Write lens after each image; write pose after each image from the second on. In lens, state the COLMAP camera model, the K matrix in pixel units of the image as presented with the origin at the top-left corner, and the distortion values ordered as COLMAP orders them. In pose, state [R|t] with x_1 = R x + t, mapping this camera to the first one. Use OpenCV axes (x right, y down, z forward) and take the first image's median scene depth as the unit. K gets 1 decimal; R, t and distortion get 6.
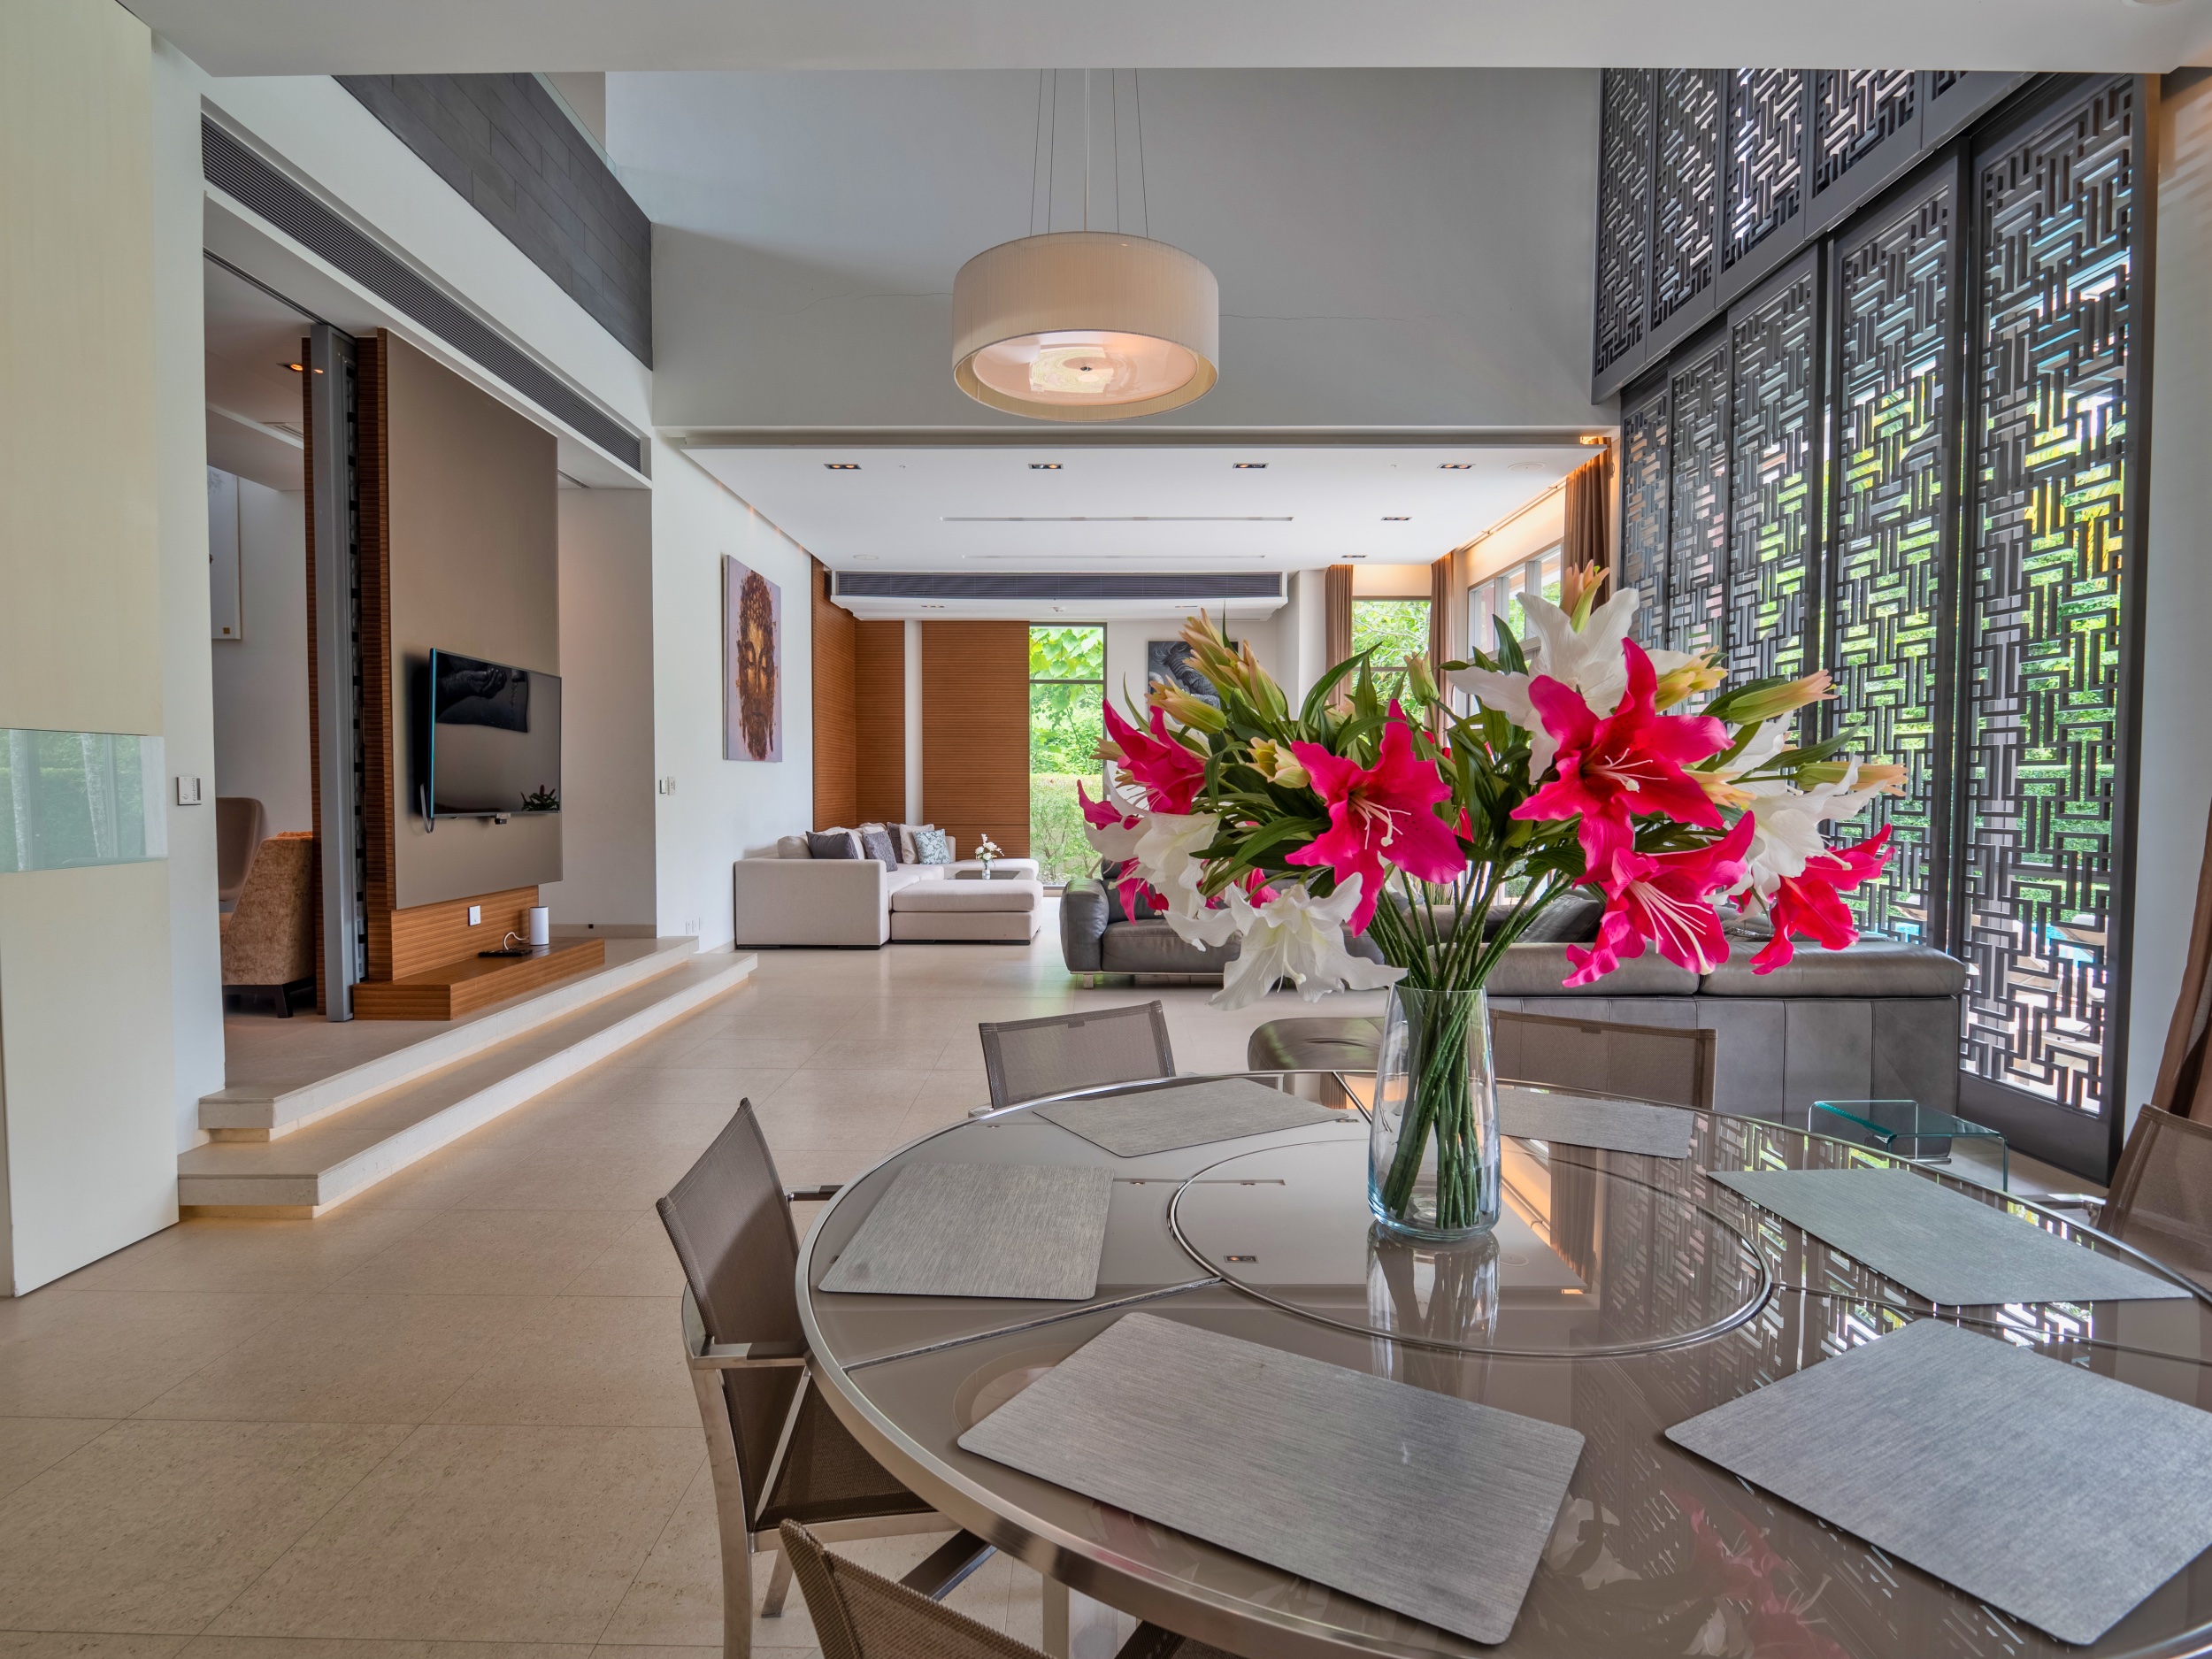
lens RADIAL K [[1194.1, 0, 1106.0], [0, 1194.1, 829.5], [0, 0, 1]] dist [-0.008229, -0.003836]
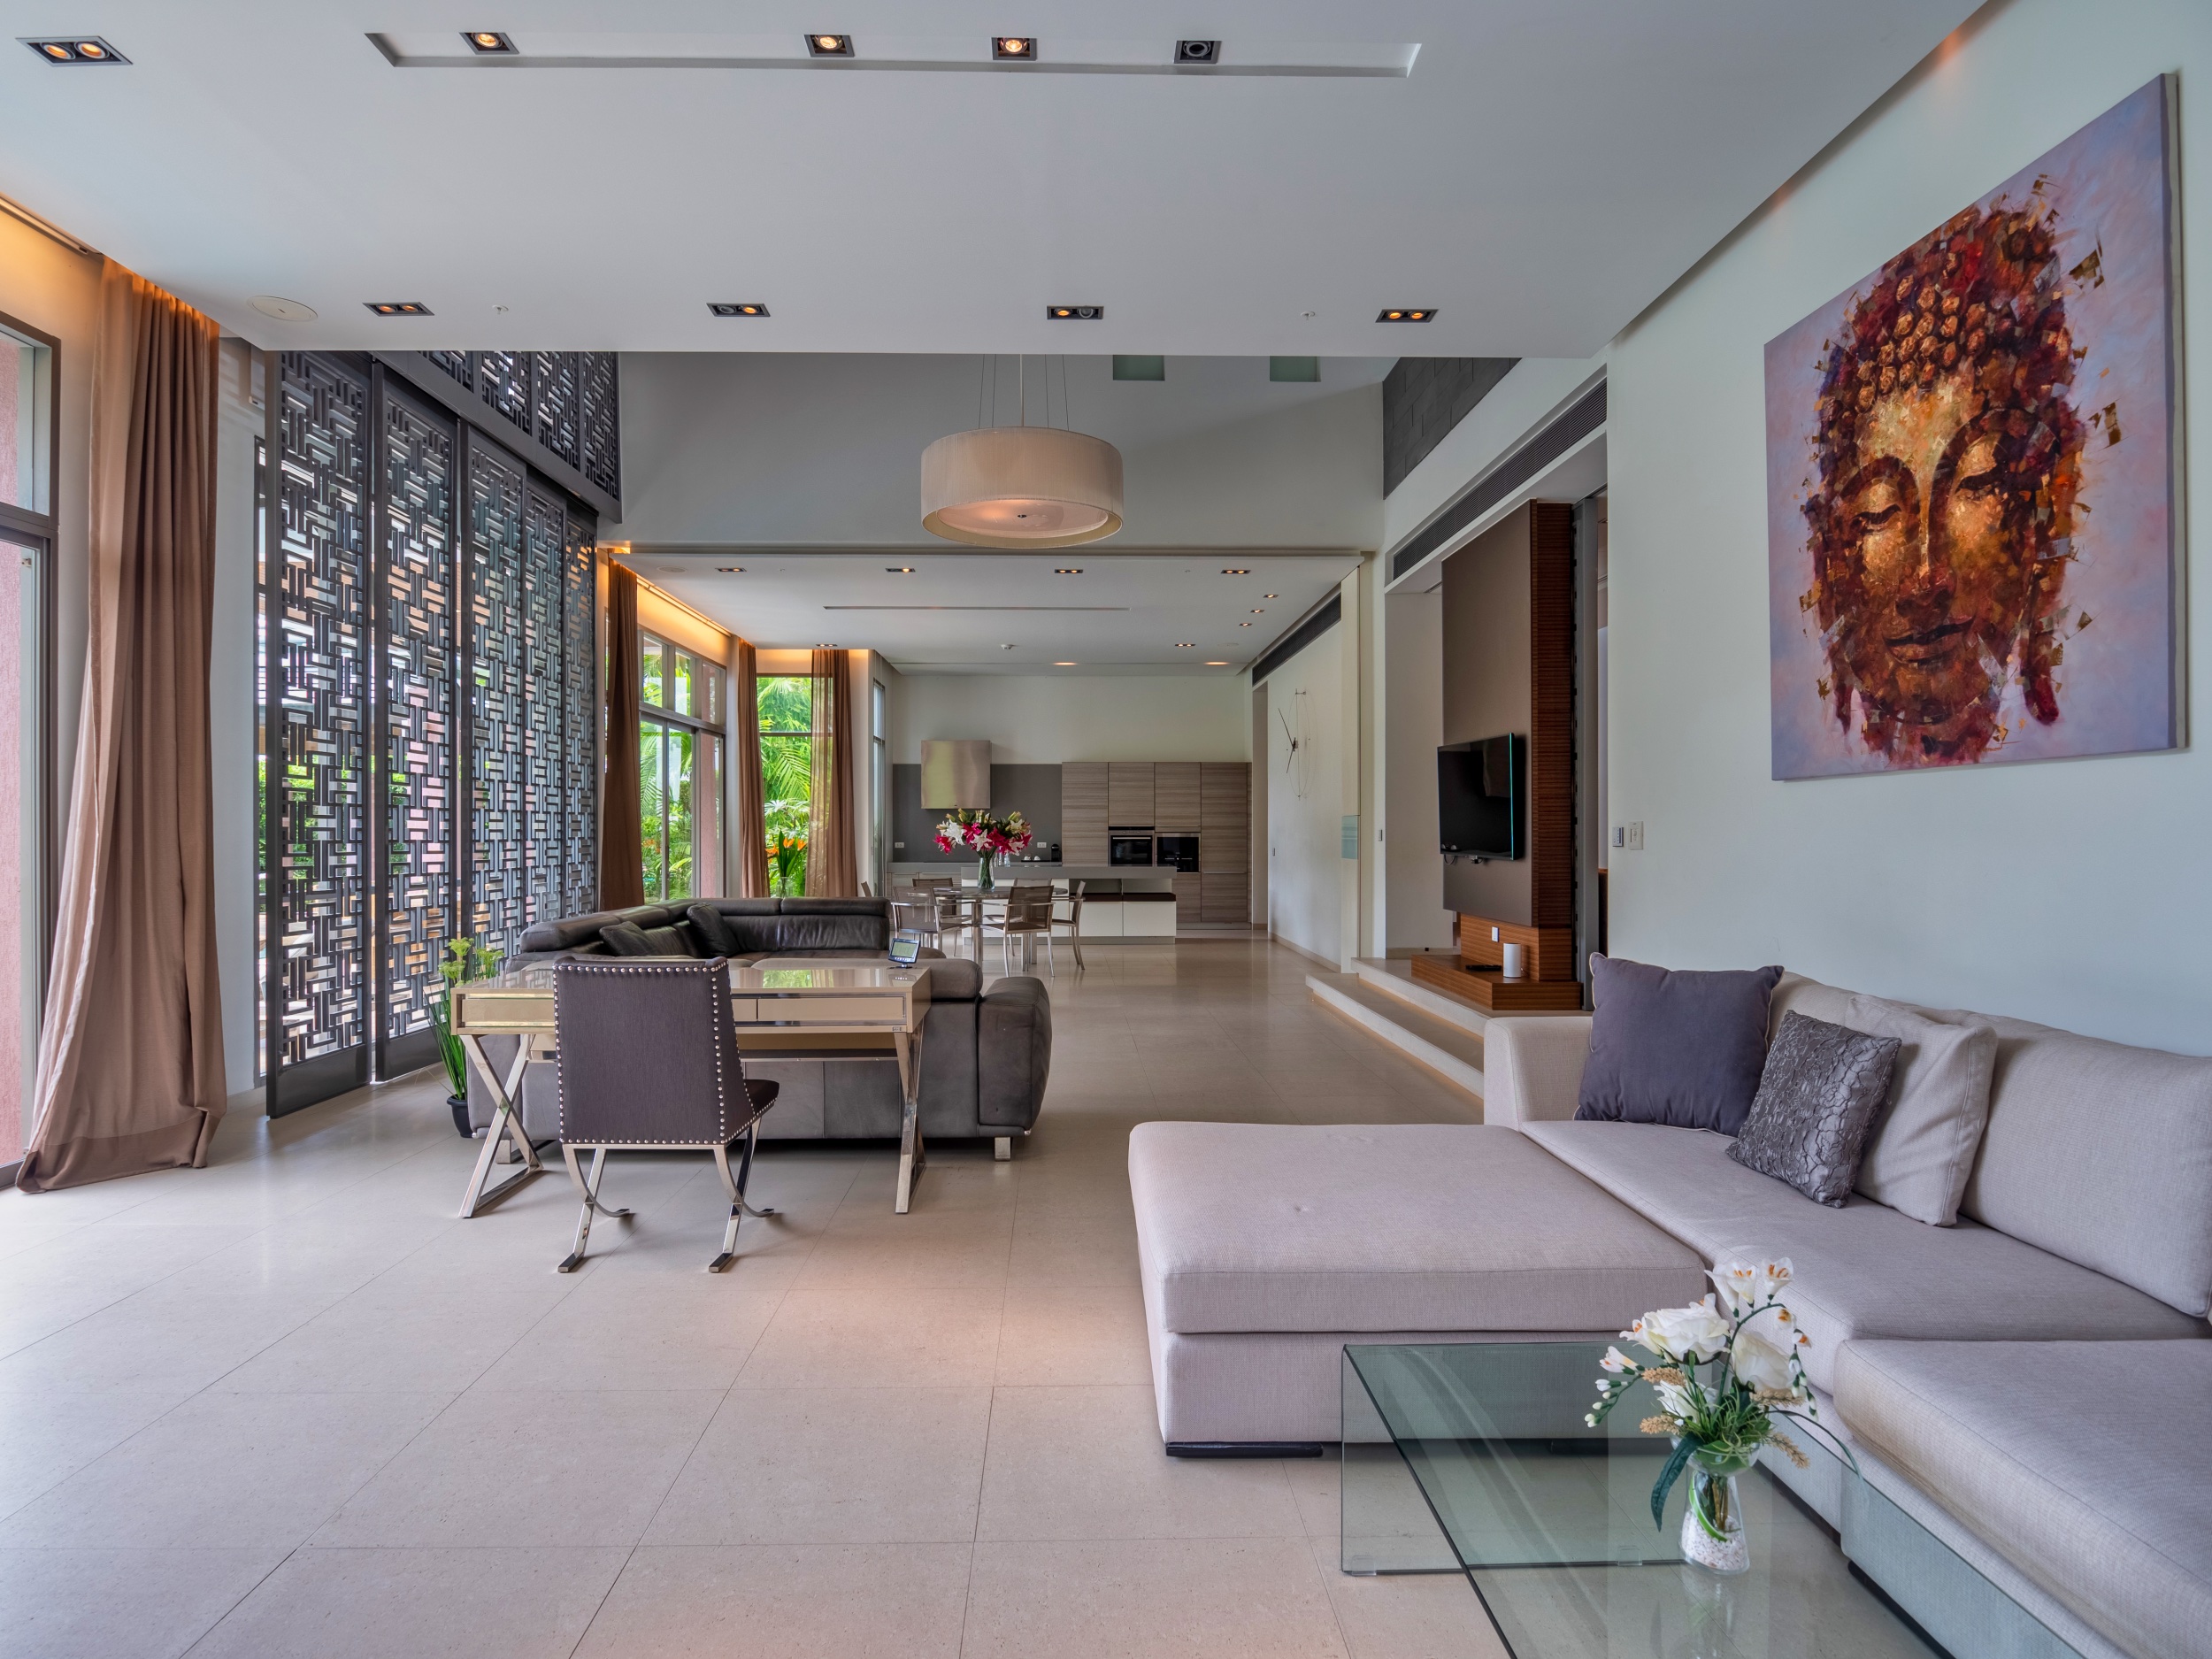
lens RADIAL K [[1194.1, 0, 1106.0], [0, 1194.1, 829.5], [0, 0, 1]] dist [-0.008229, -0.003836]
pose [[-0.999182, -0.003257, -0.040306, -0.031429], [-0.004649, 0.999395, 0.034471, -0.042664], [0.040169, 0.034630, -0.998593, 1.130684]]
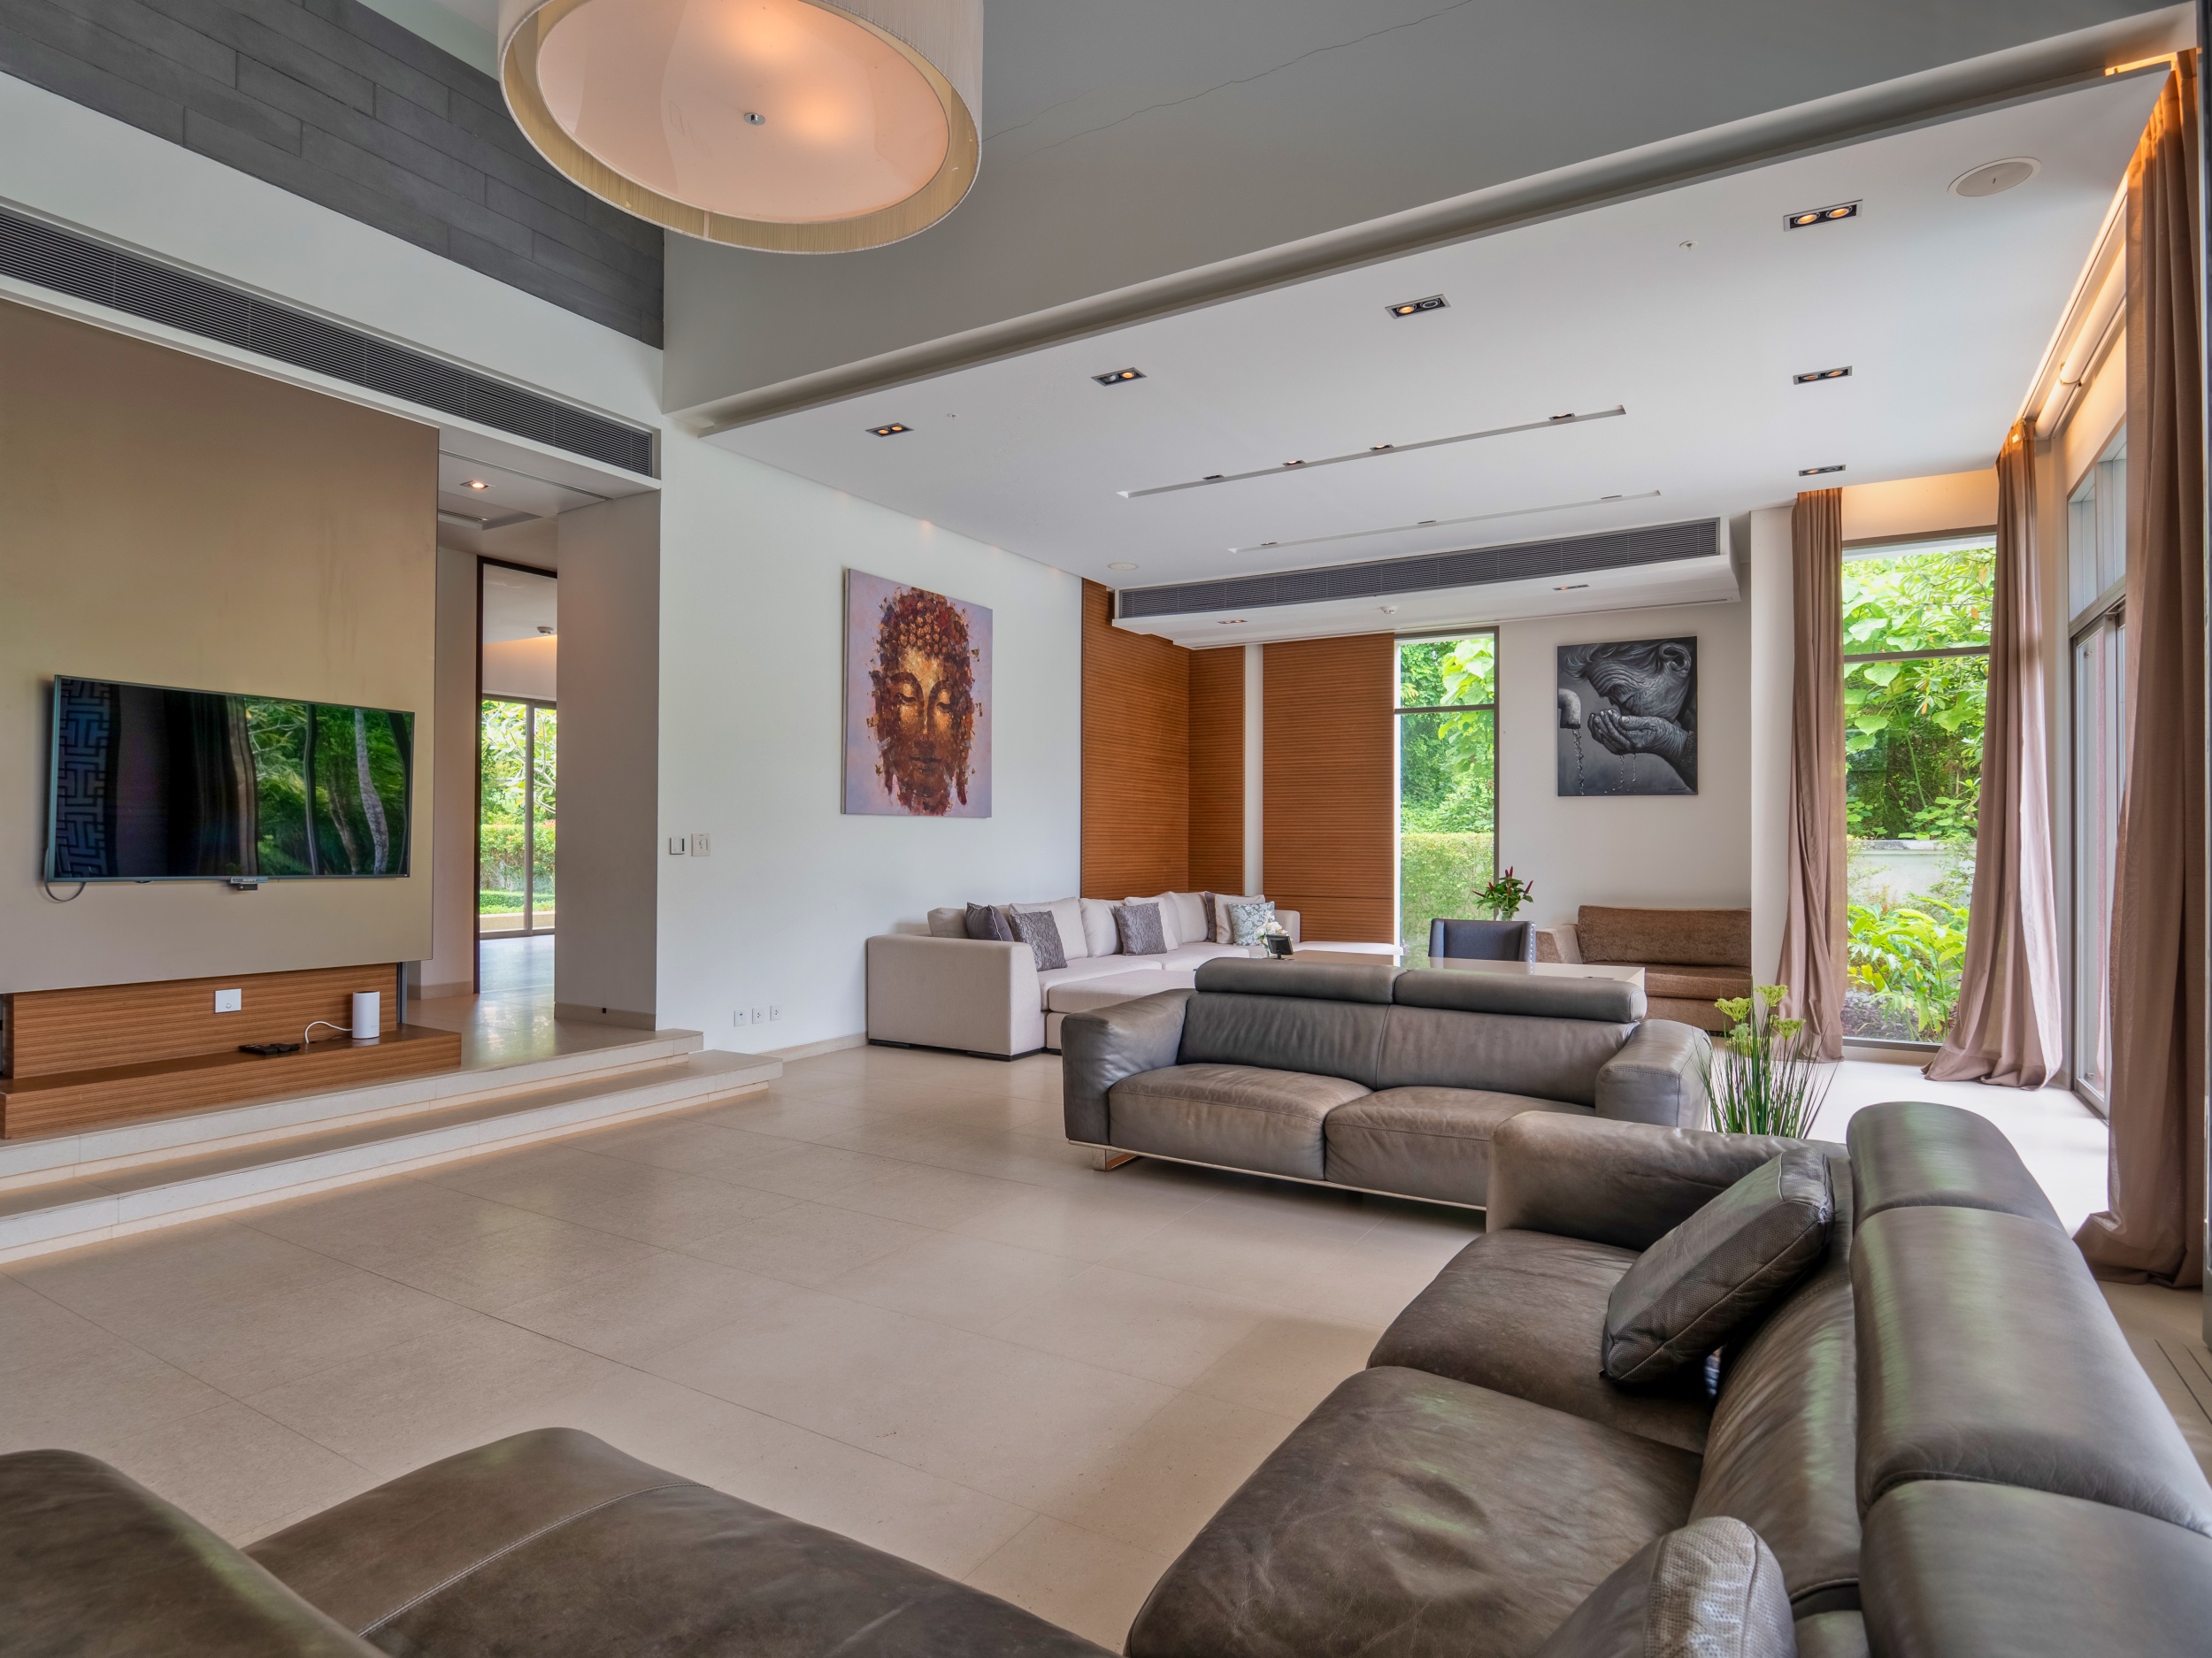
lens RADIAL K [[1194.1, 0, 1106.0], [0, 1194.1, 829.0], [0, 0, 1]] dist [-0.008229, -0.003836]
pose [[0.854178, -0.004554, -0.519961, 0.207730], [-0.022610, 0.998691, -0.045890, -0.011208], [0.519489, 0.050955, 0.852956, 0.303621]]
